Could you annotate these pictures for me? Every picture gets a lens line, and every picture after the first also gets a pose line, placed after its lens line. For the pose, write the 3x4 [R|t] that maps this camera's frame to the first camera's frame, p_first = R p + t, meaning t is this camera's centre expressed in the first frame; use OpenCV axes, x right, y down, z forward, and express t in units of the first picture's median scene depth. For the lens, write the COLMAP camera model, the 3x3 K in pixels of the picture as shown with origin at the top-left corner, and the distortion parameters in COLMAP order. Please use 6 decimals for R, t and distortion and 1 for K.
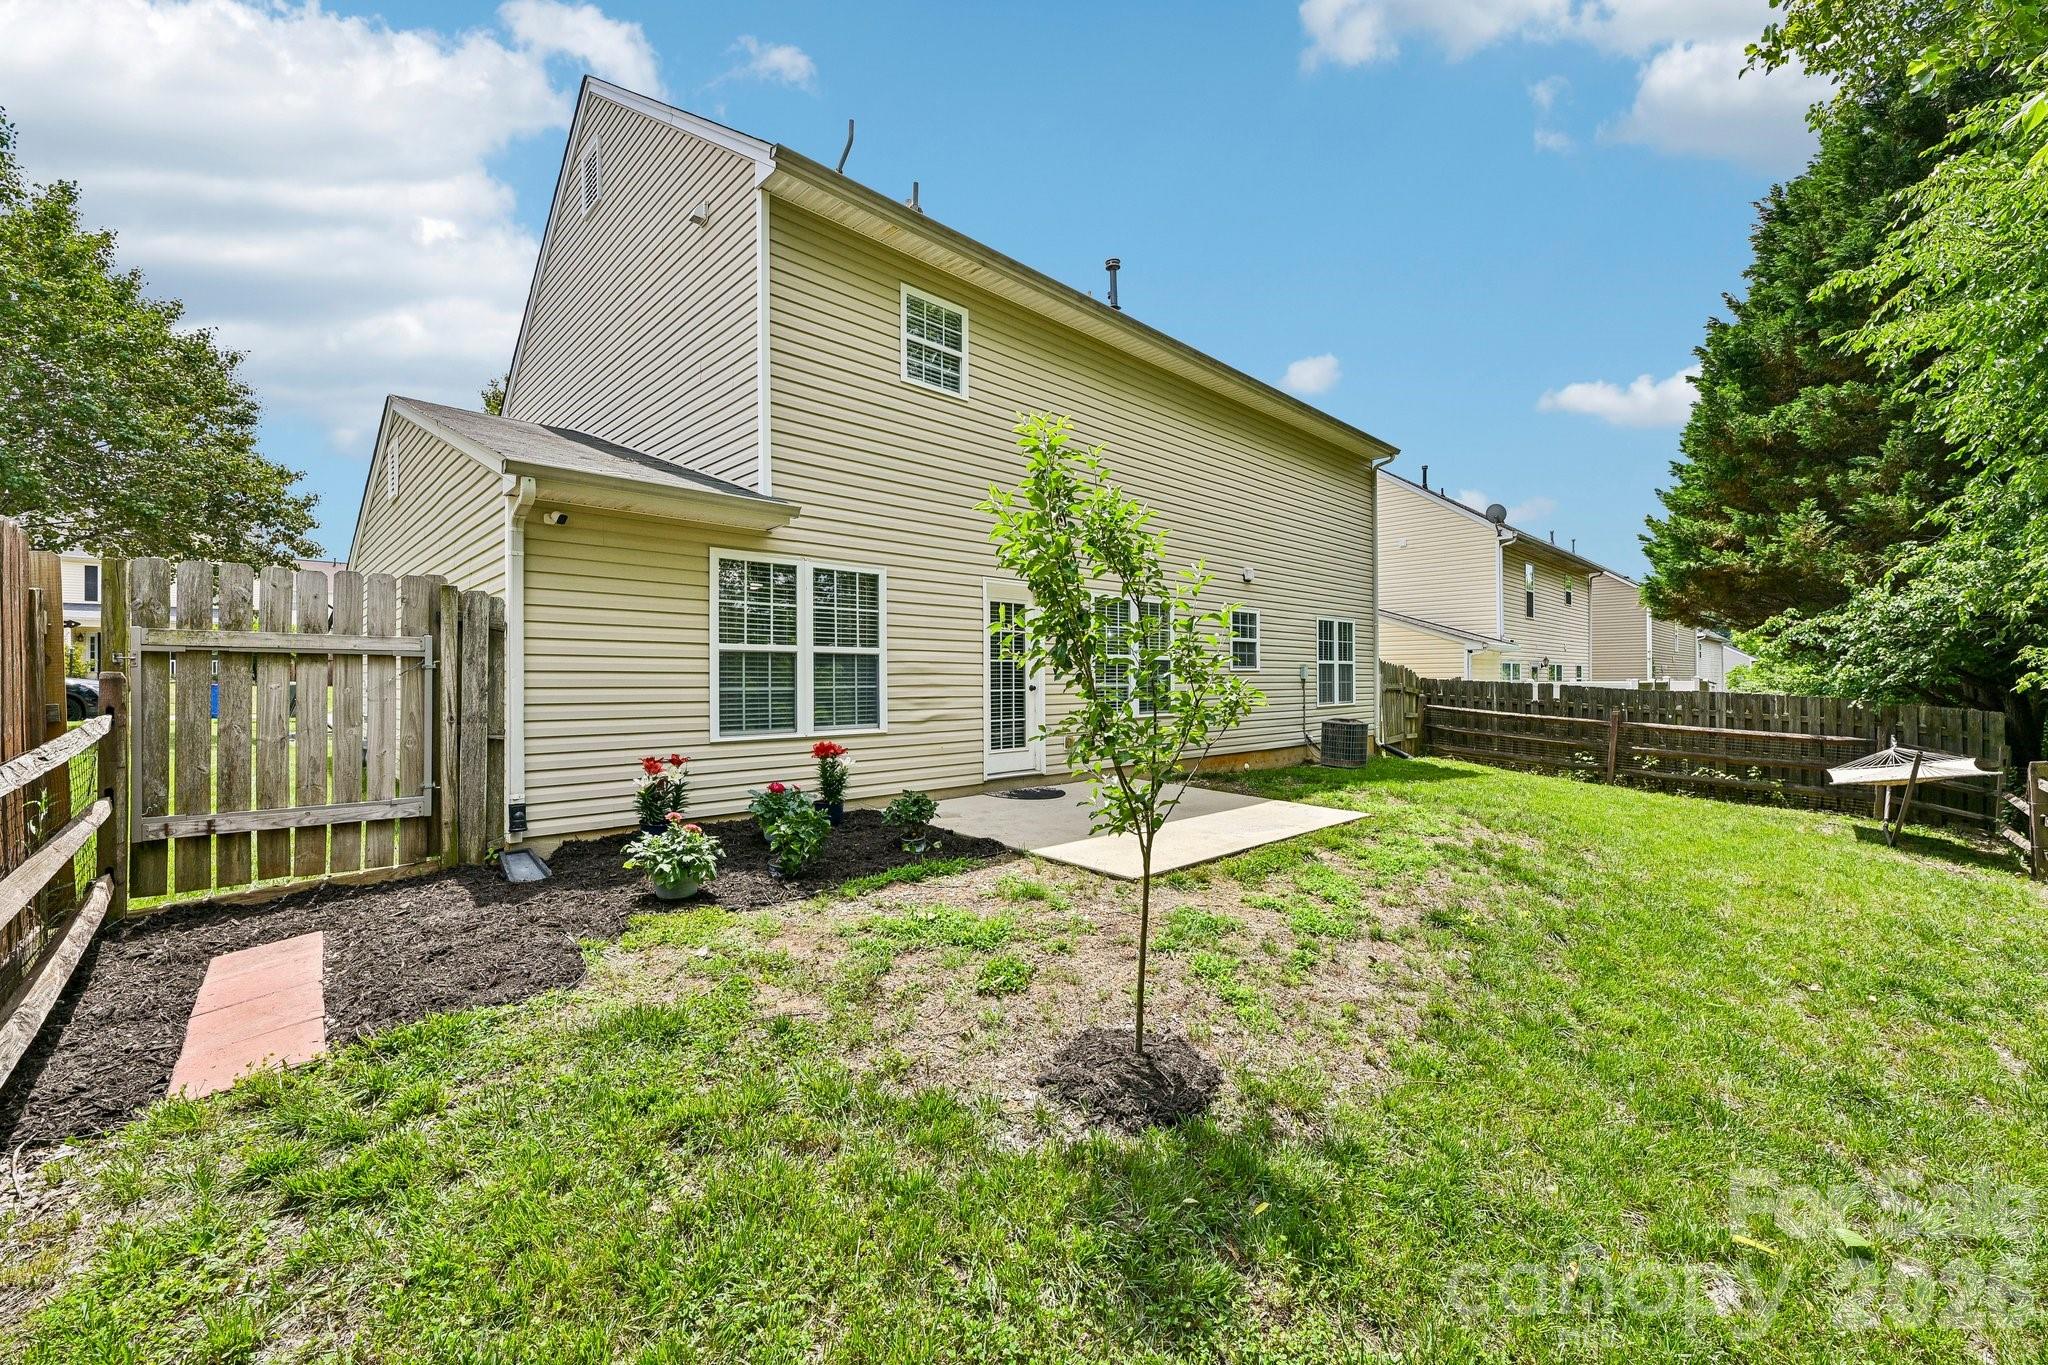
lens RADIAL K [[823.2, 0, 1019.5], [0, 823.2, 677.3], [0, 0, 1]] dist [-0.003606, 0.000235]
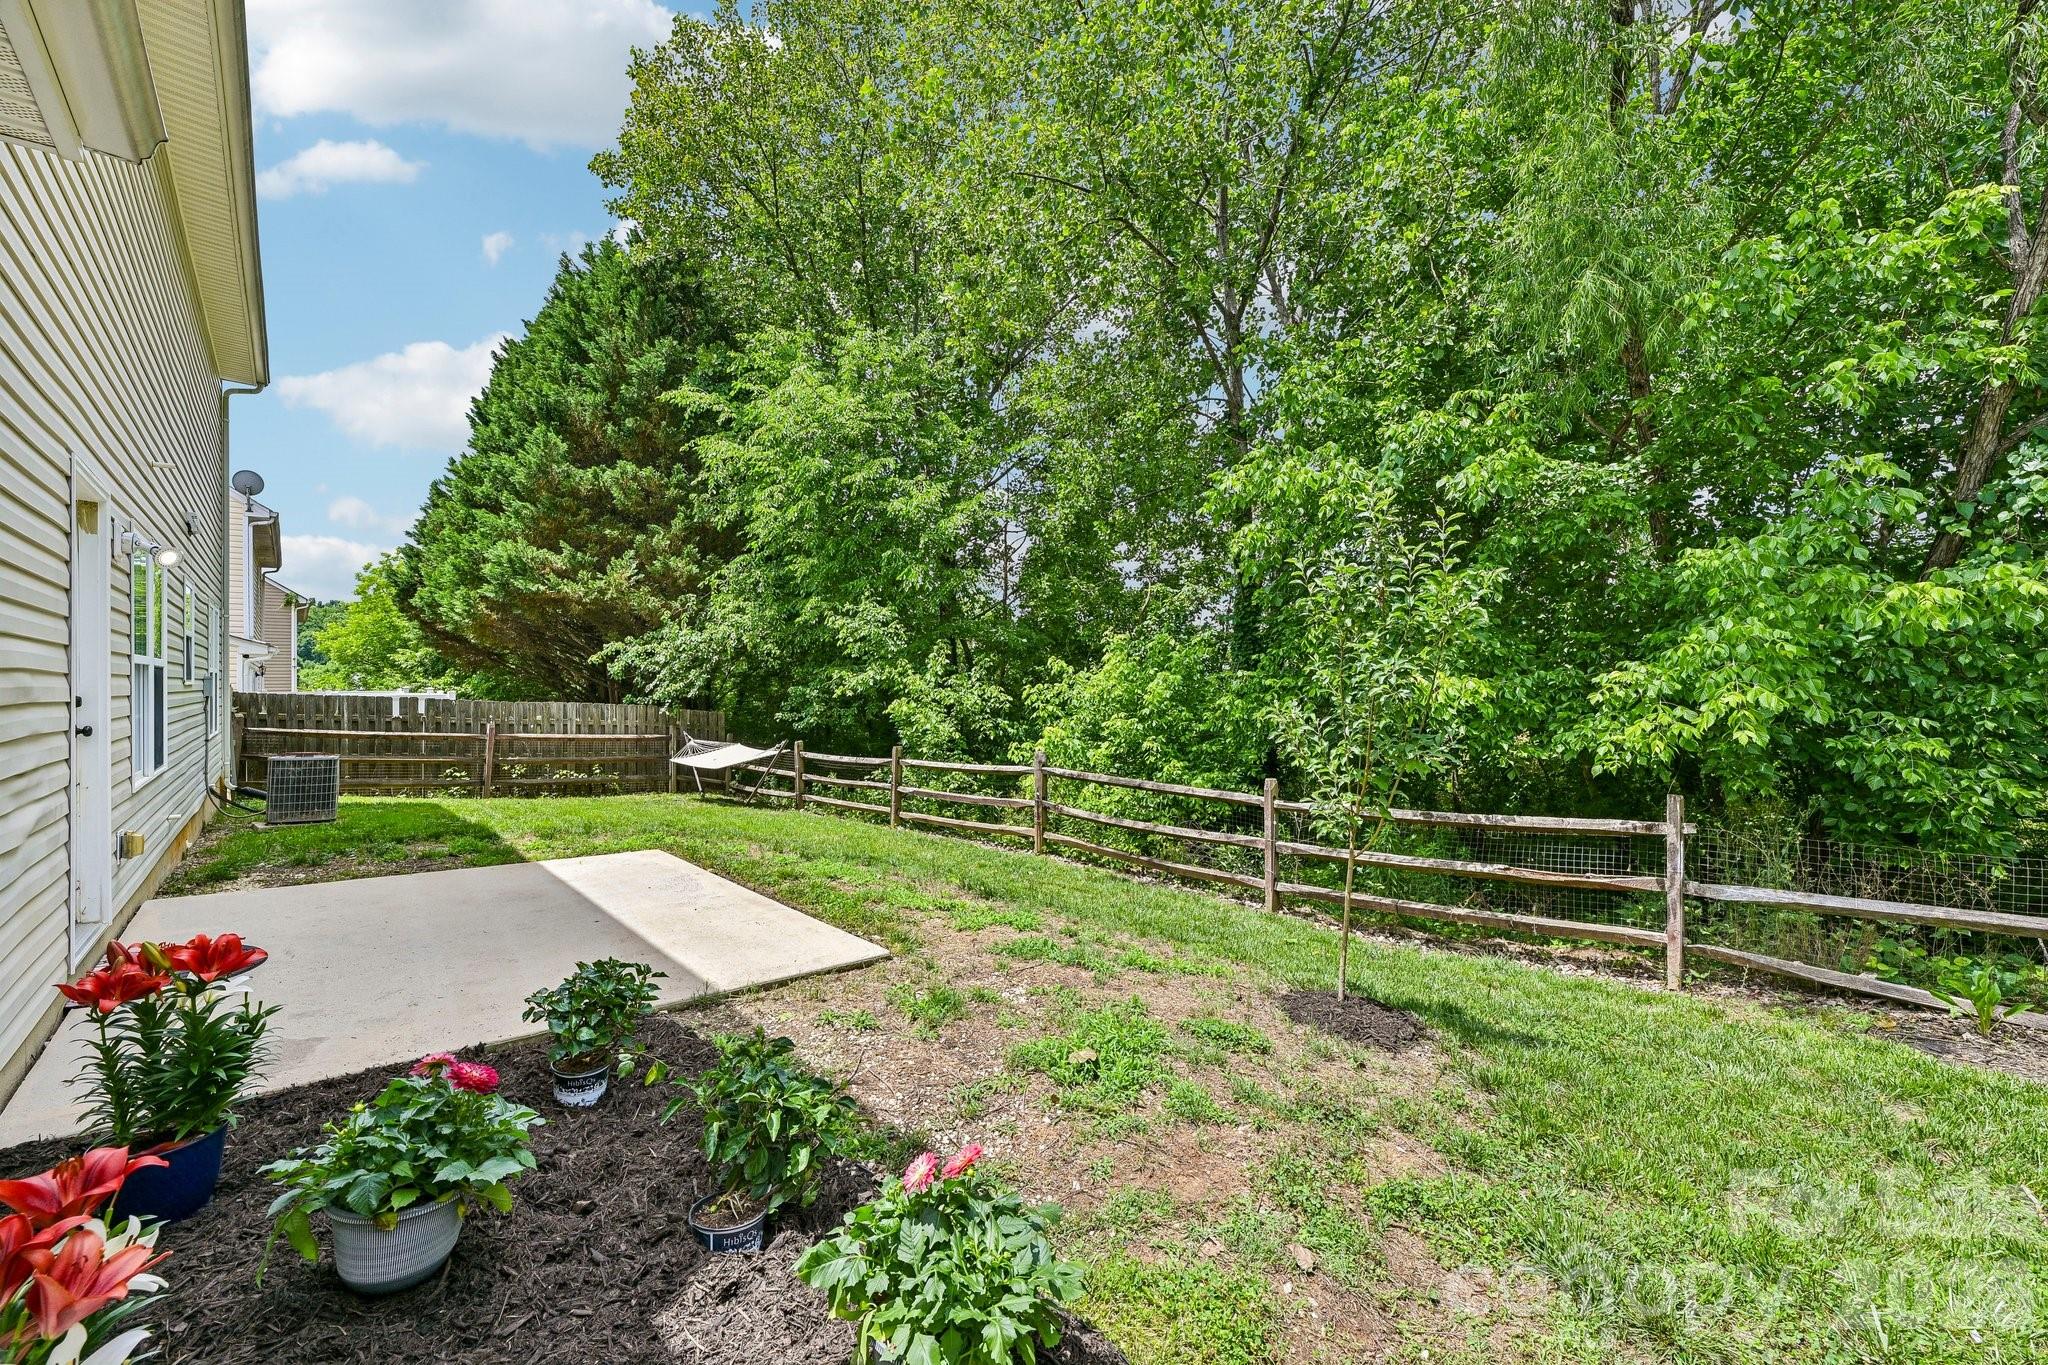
lens RADIAL K [[823.2, 0, 1016.9], [0, 823.2, 682.1], [0, 0, 1]] dist [-0.003606, 0.000235]
pose [[0.034564, 0.001819, 0.999401, -0.427034], [-0.006167, 0.999980, -0.001607, -0.020426], [-0.999383, -0.006108, 0.034575, 0.517194]]
